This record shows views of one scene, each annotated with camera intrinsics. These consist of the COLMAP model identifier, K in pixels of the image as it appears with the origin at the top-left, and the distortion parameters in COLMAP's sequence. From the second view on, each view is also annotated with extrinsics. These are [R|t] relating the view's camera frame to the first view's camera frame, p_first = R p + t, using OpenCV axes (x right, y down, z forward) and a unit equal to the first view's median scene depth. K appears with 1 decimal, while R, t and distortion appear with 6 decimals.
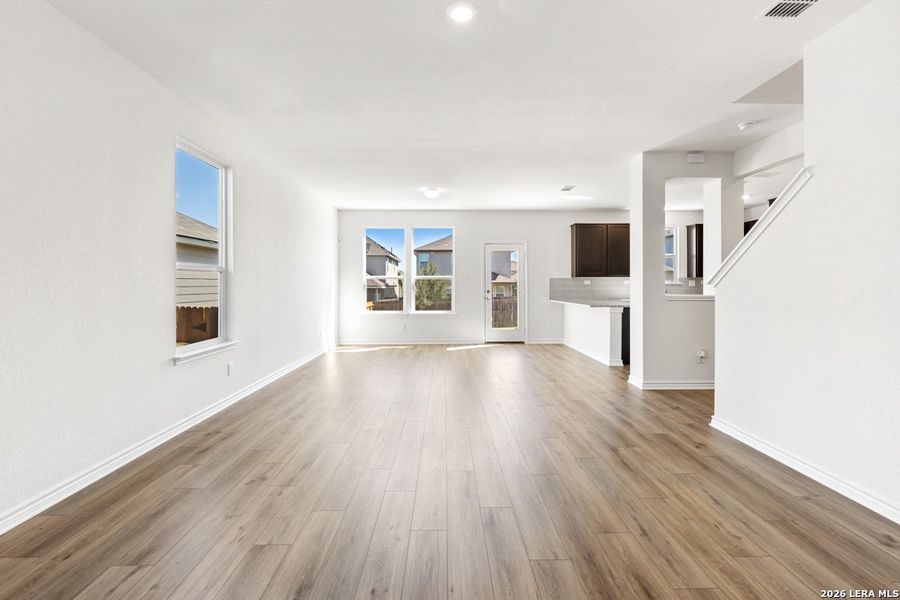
lens RADIAL K [[403.2, 0, 450.9], [0, 403.2, 293.4], [0, 0, 1]] dist [0.010917, -0.000131]
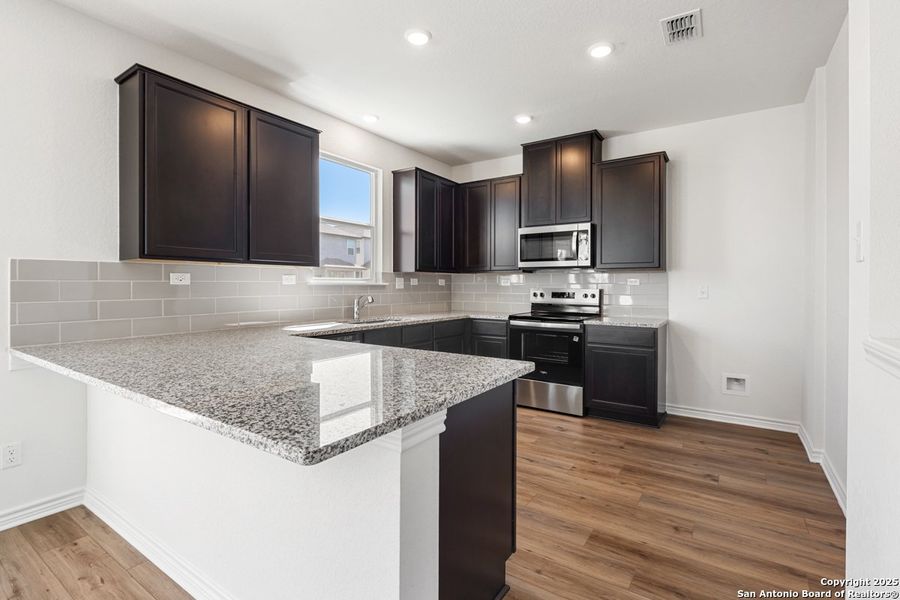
lens RADIAL K [[420.4, 0, 450.0], [0, 420.4, 284.8], [0, 0, 1]] dist [-0.002911, -0.000707]
pose [[0.573947, 0.001011, 0.818892, 0.189271], [0.001918, 0.999995, -0.002579, -0.021554], [-0.818891, 0.003051, 0.573942, 0.636746]]
